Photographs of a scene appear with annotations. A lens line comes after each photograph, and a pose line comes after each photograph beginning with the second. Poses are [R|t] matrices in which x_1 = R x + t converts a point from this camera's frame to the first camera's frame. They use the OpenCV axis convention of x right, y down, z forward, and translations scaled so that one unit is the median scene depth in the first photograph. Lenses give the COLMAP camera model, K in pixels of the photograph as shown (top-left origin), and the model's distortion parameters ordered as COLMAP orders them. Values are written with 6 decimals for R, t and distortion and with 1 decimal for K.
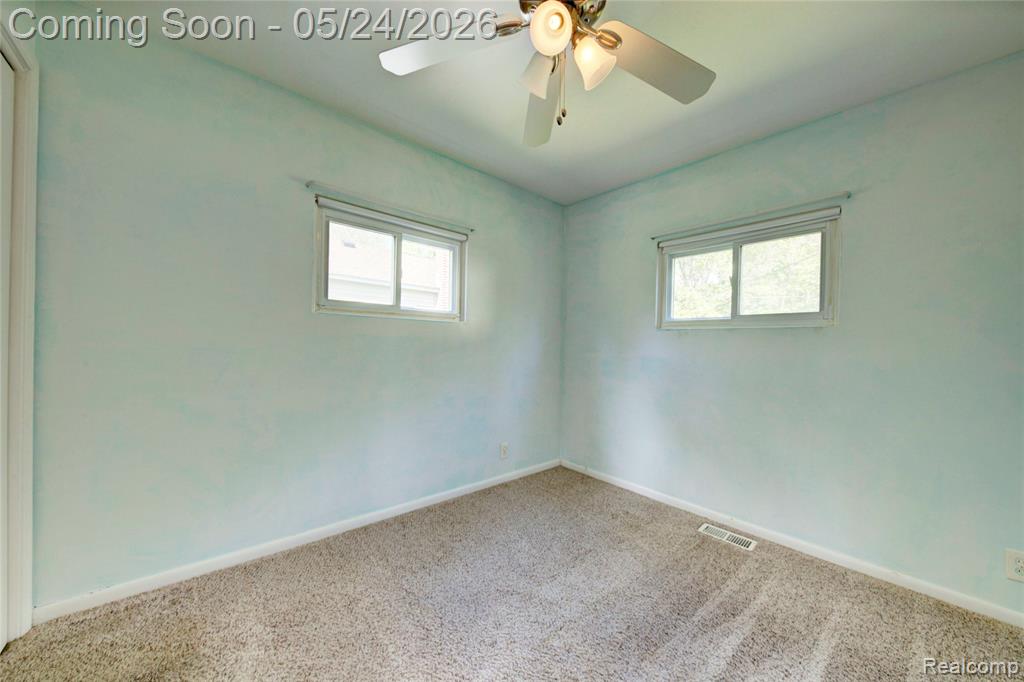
lens RADIAL K [[351.8, 0, 511.9], [0, 351.8, 345.1], [0, 0, 1]] dist [0.013751, -0.007673]
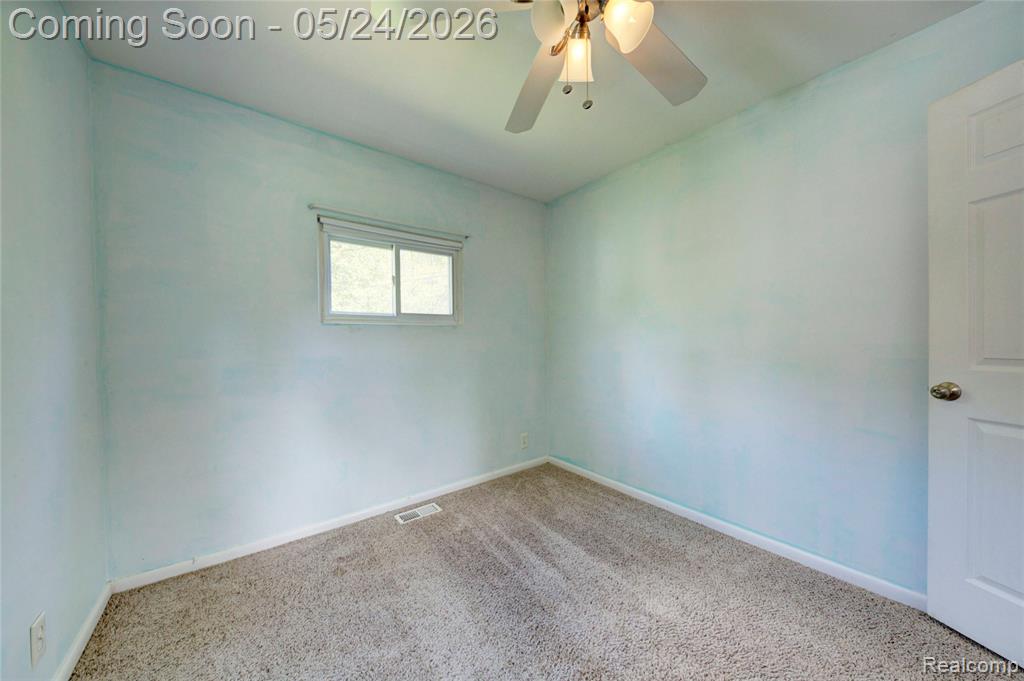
lens RADIAL K [[351.8, 0, 511.9], [0, 351.8, 344.6], [0, 0, 1]] dist [0.013751, -0.007673]
pose [[0.068120, -0.039221, 0.996906, -0.420104], [0.016591, 0.999133, 0.038174, -0.022398], [-0.997539, 0.013939, 0.068712, 0.575953]]
